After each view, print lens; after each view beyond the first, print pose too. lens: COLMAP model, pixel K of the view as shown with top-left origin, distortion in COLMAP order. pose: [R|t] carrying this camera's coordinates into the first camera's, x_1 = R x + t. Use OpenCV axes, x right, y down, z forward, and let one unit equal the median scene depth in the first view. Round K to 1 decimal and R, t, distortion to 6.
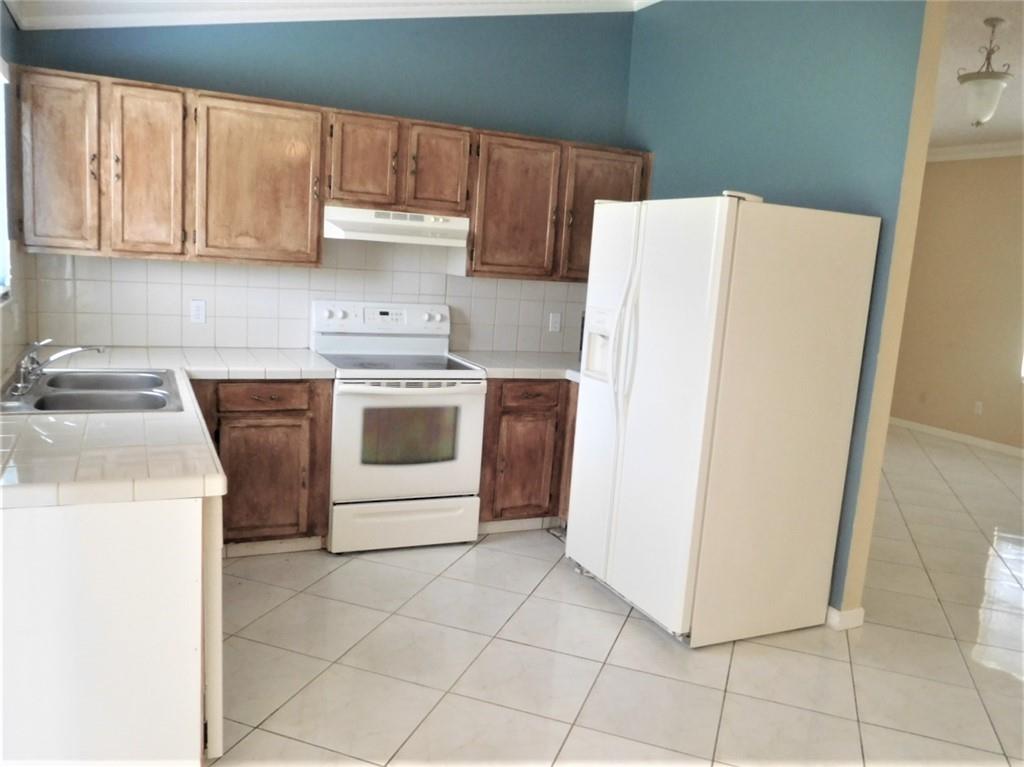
lens RADIAL K [[785.2, 0, 512.0], [0, 785.2, 383.5], [0, 0, 1]] dist [0.000088, -0.001547]
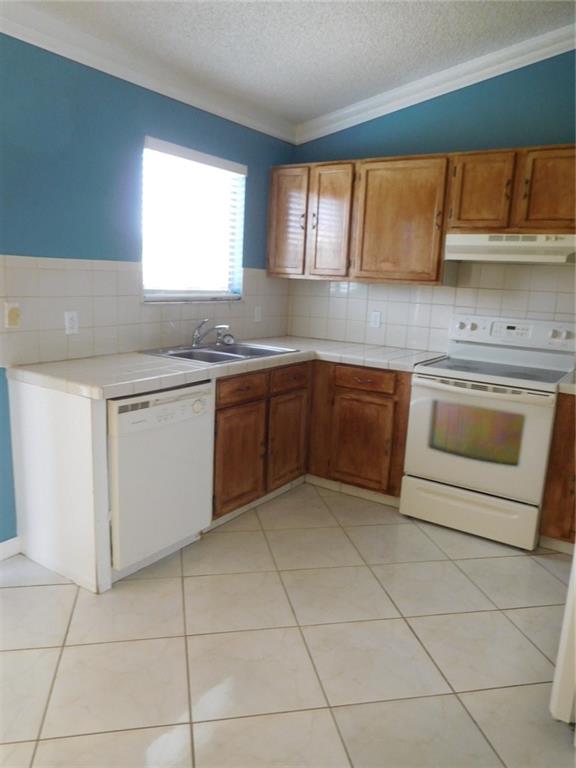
lens RADIAL K [[588.9, 0, 288.0], [0, 588.9, 384.0], [0, 0, 1]] dist [0.000088, -0.001547]
pose [[0.530157, 0.114040, -0.840196, 0.432719], [-0.147459, 0.988214, 0.041086, 0.002506], [0.834979, 0.102112, 0.540725, 0.328677]]
